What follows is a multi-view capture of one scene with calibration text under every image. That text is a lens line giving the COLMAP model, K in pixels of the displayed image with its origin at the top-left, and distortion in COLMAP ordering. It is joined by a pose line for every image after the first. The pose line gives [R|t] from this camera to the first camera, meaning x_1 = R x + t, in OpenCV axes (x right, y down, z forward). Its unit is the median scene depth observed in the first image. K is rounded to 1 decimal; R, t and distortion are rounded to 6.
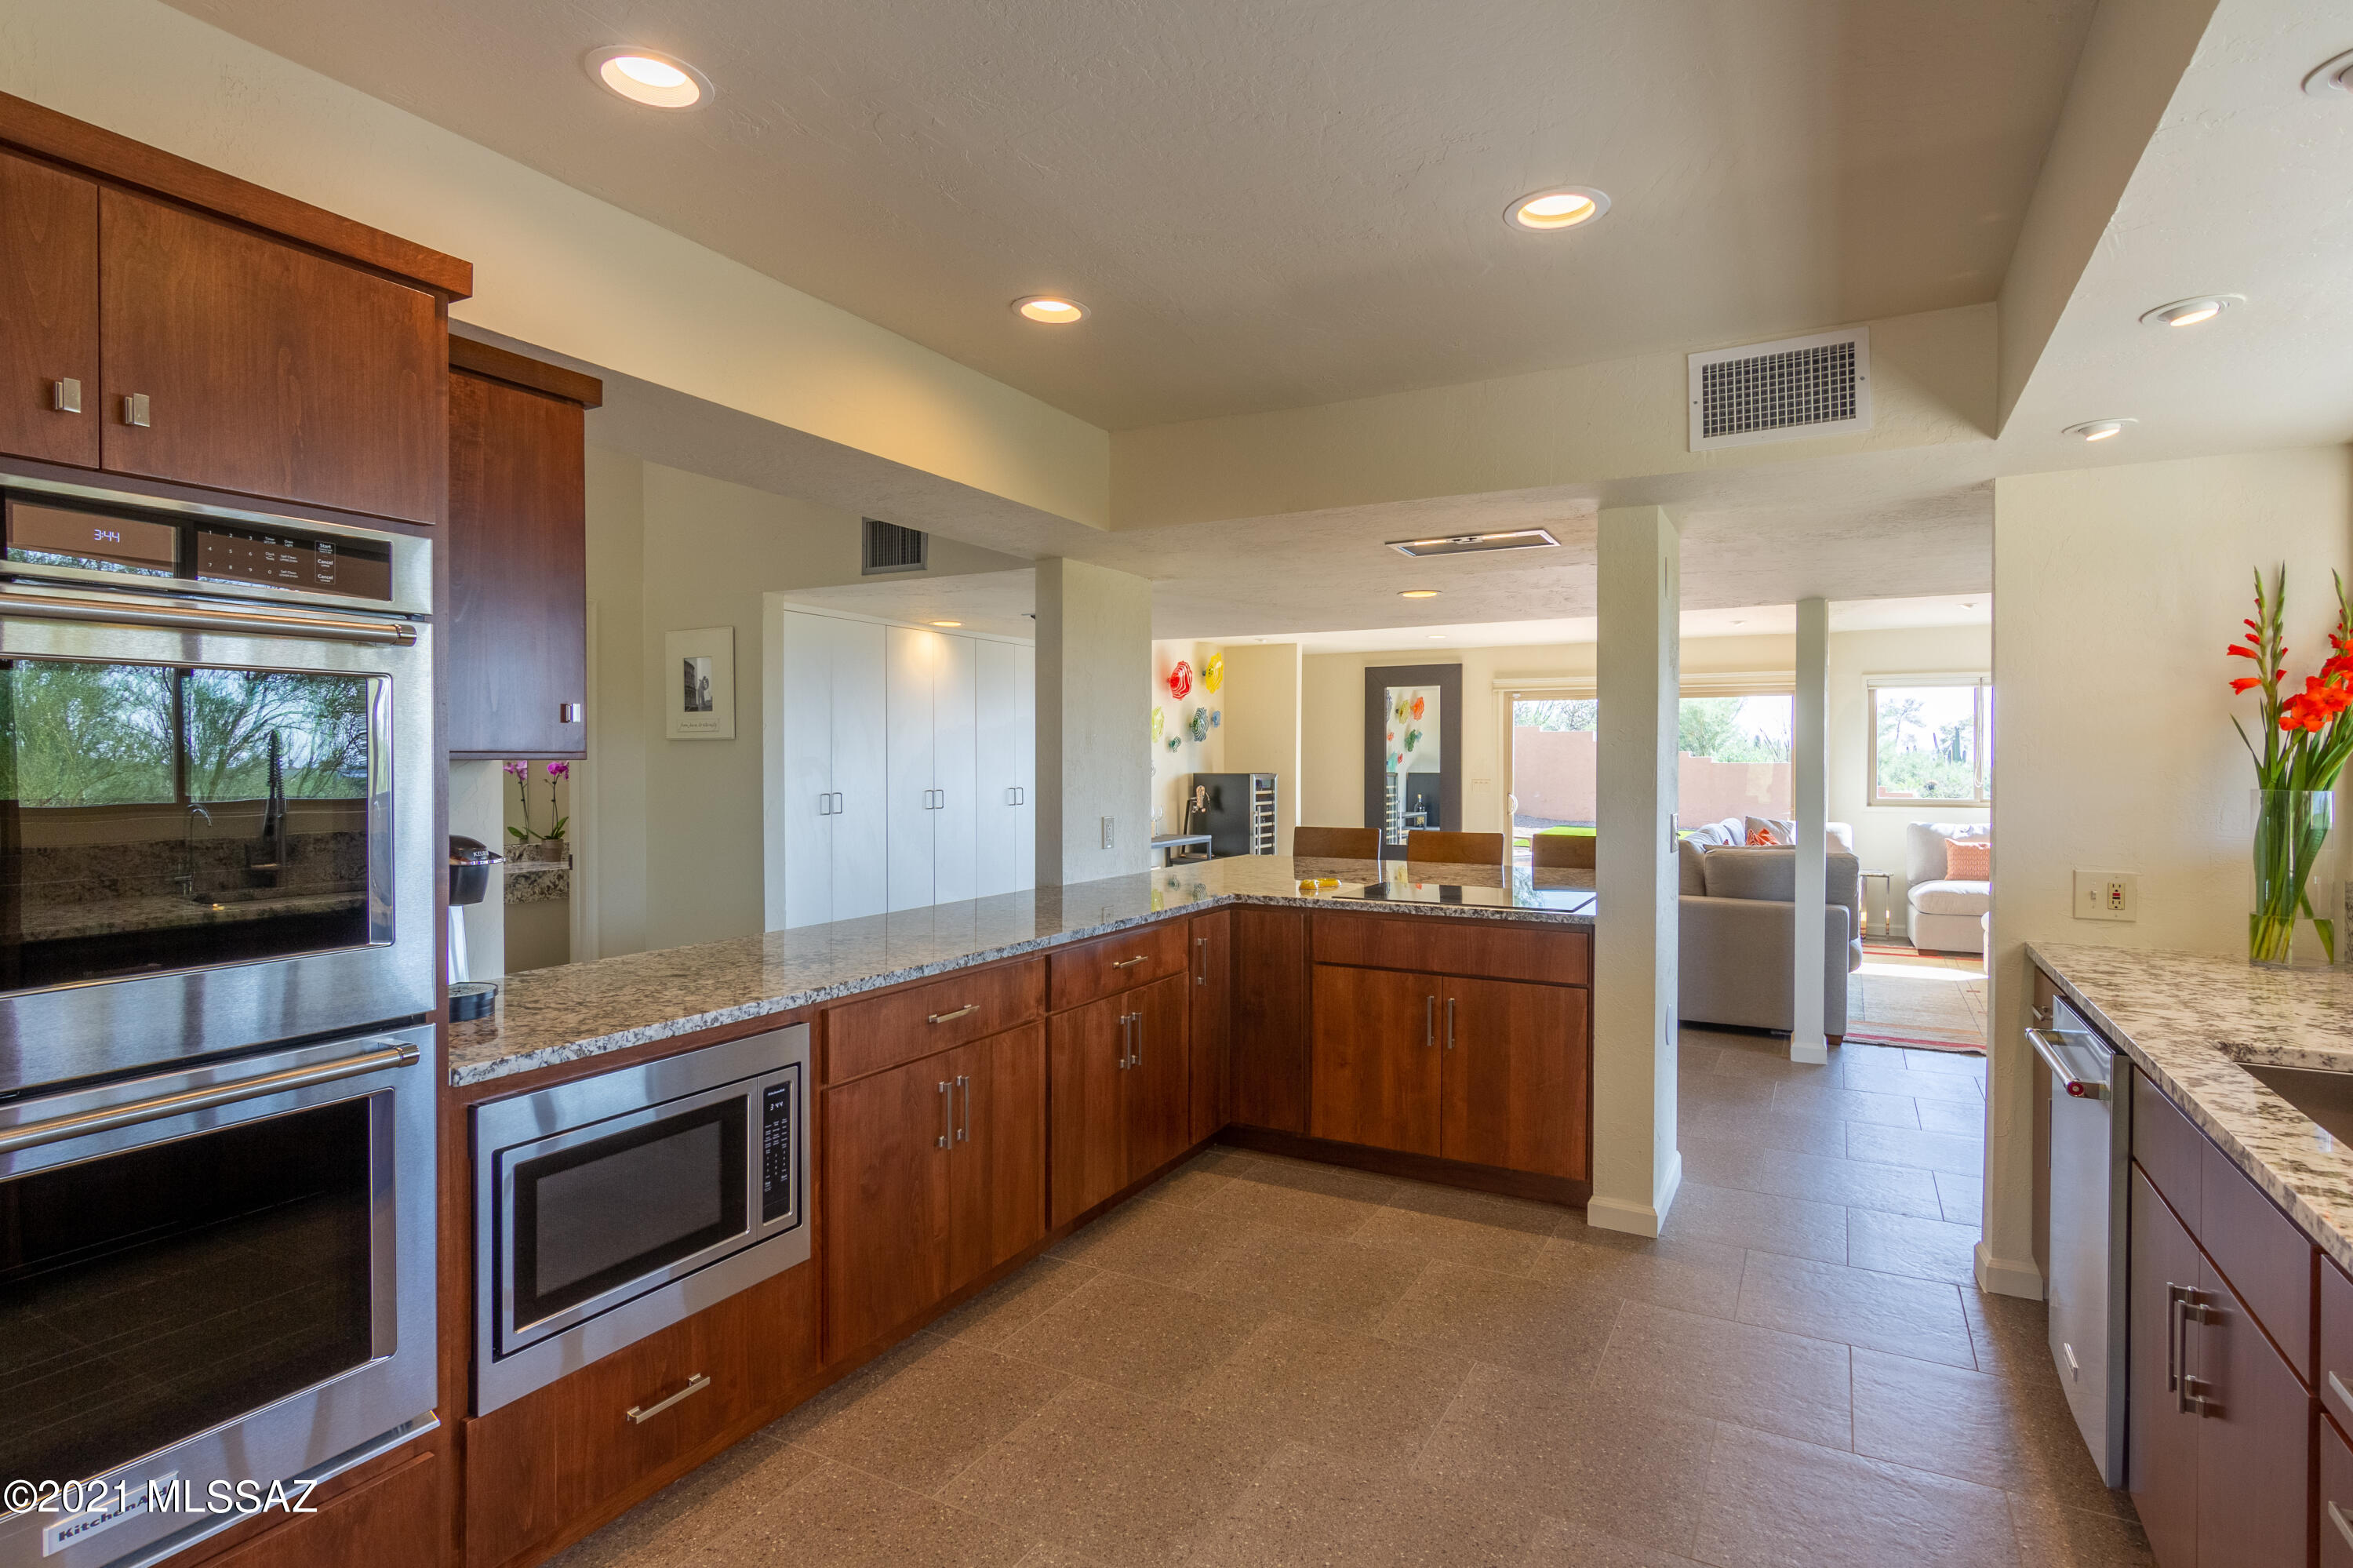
lens RADIAL K [[1200.2, 0, 1201.3], [0, 1200.2, 786.6], [0, 0, 1]] dist [-0.000314, 0.002563]
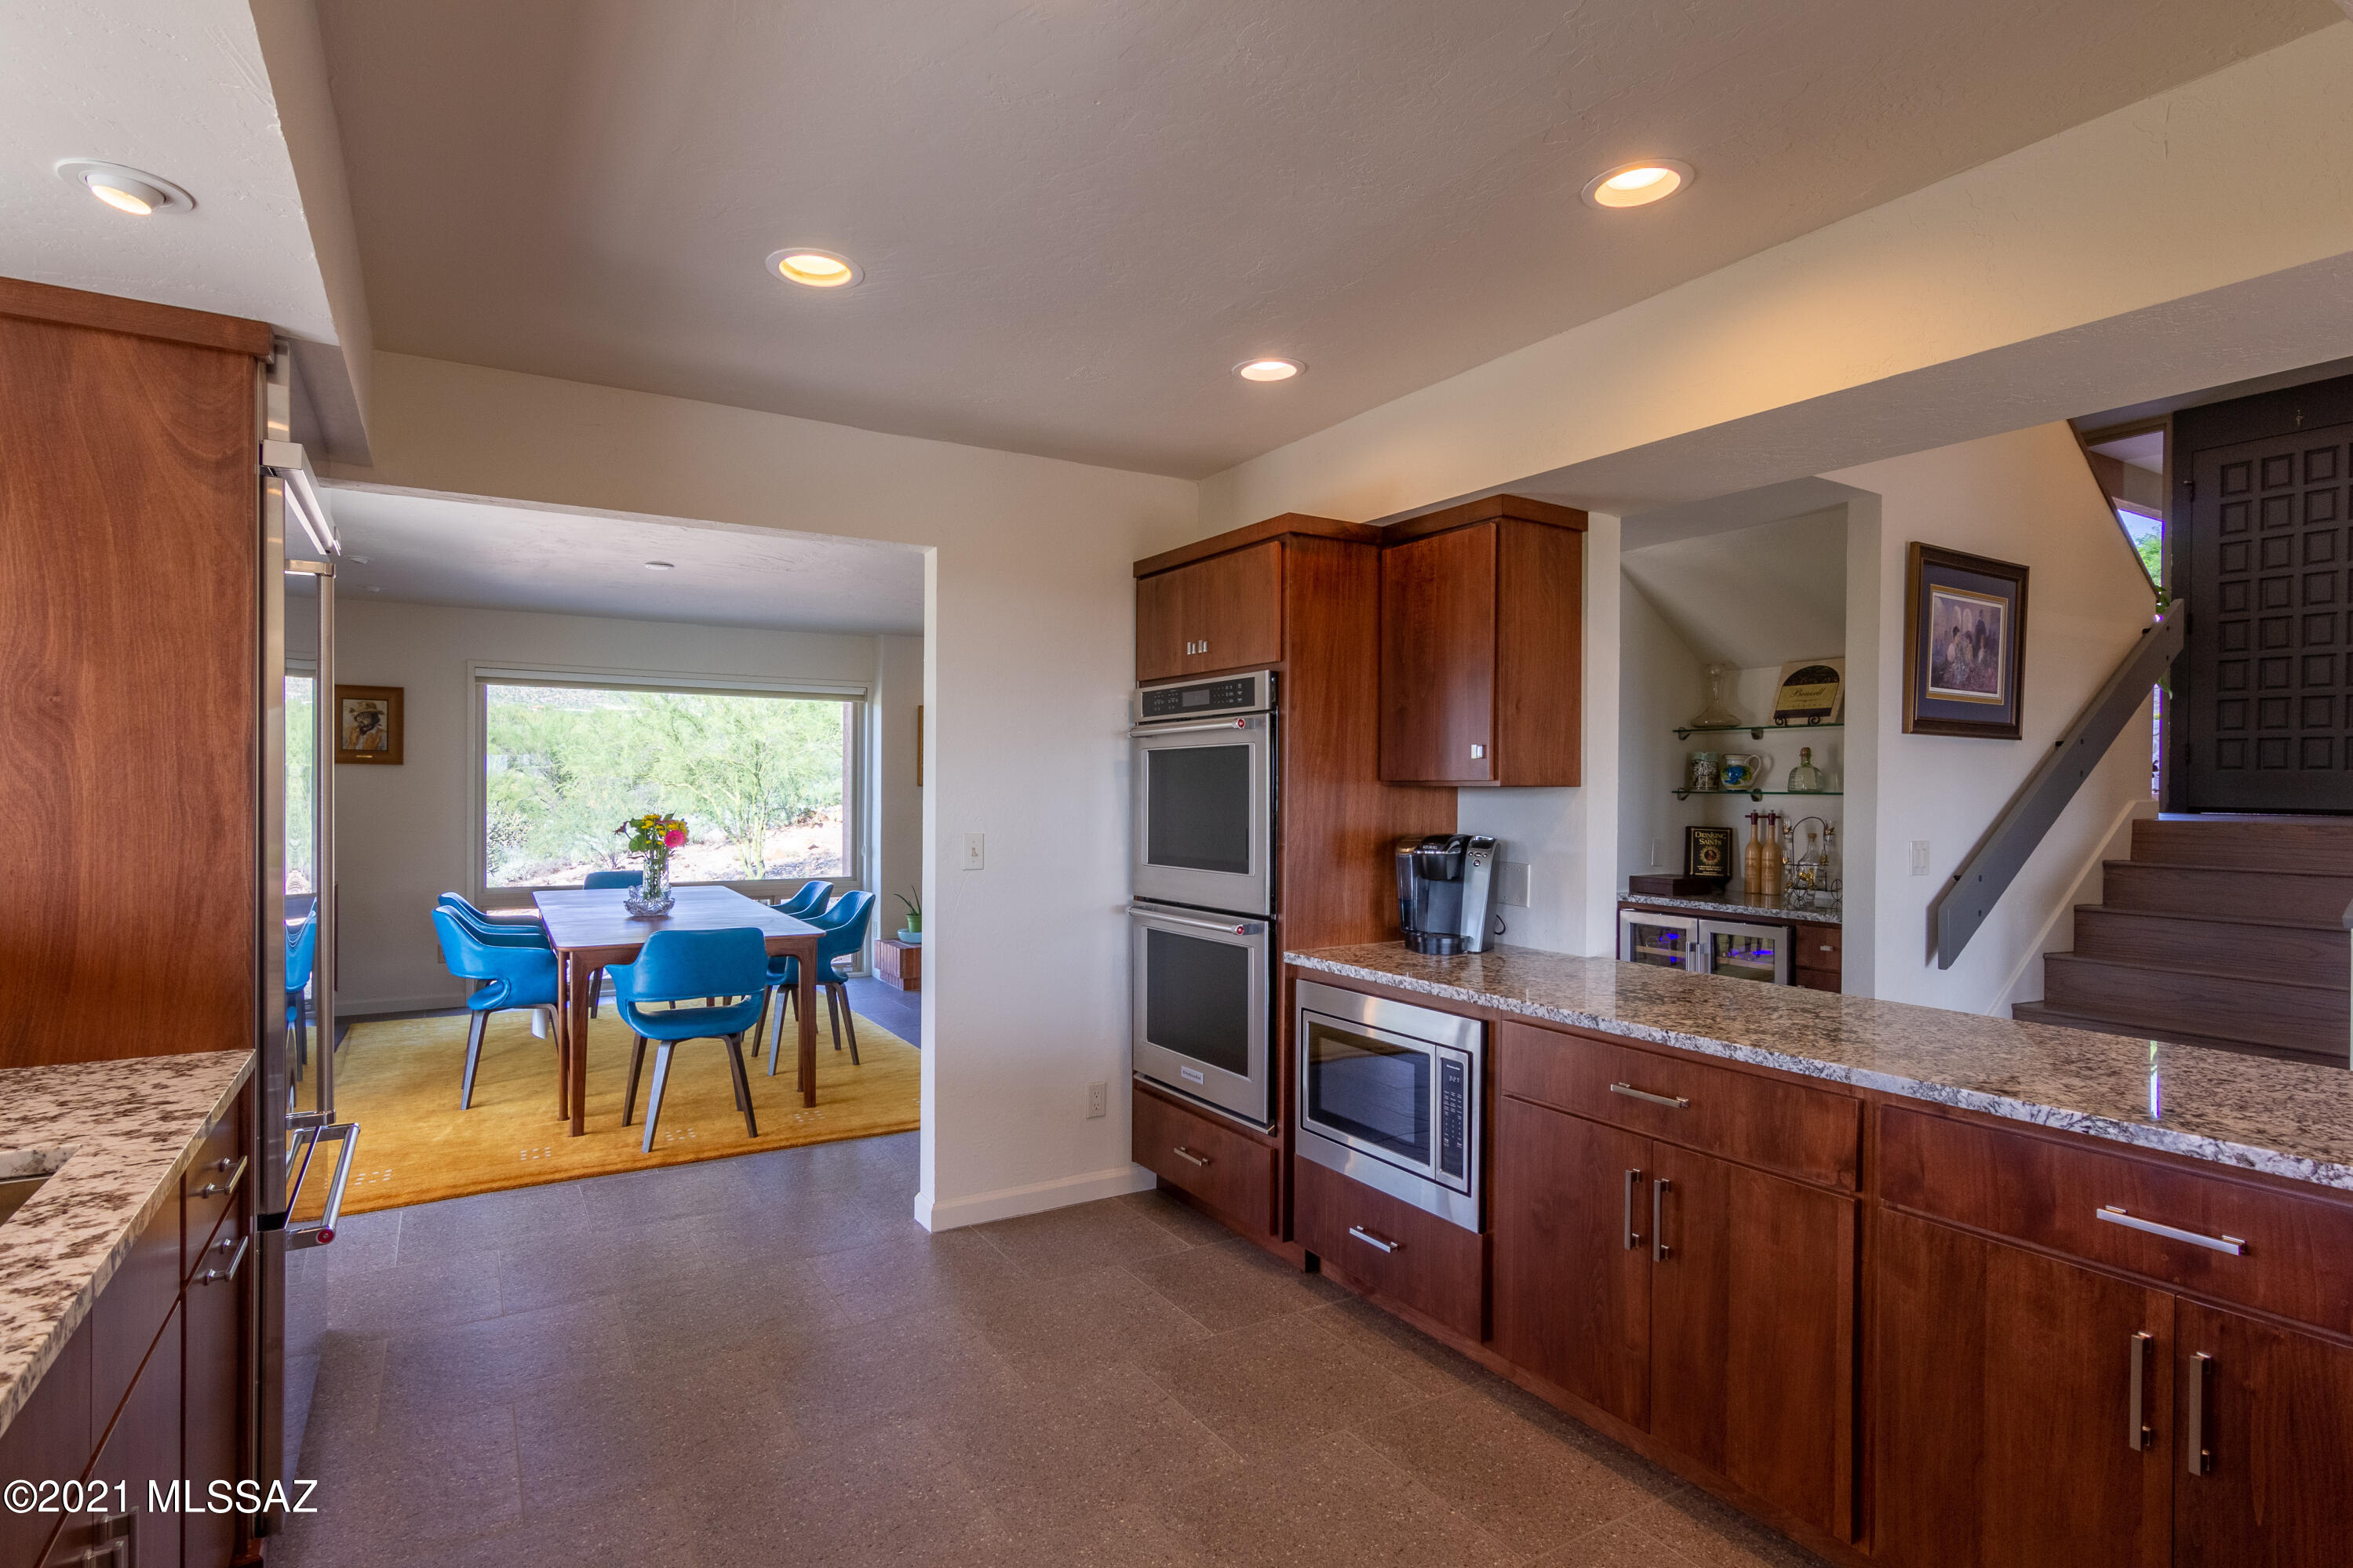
lens RADIAL K [[1200.0, 0, 1193.8], [0, 1200.0, 776.5], [0, 0, 1]] dist [-0.000314, 0.002563]
pose [[-0.495305, 0.002545, -0.868715, 0.753842], [-0.014849, 0.999825, 0.011395, -0.039024], [0.868592, 0.018544, -0.495180, 1.287611]]
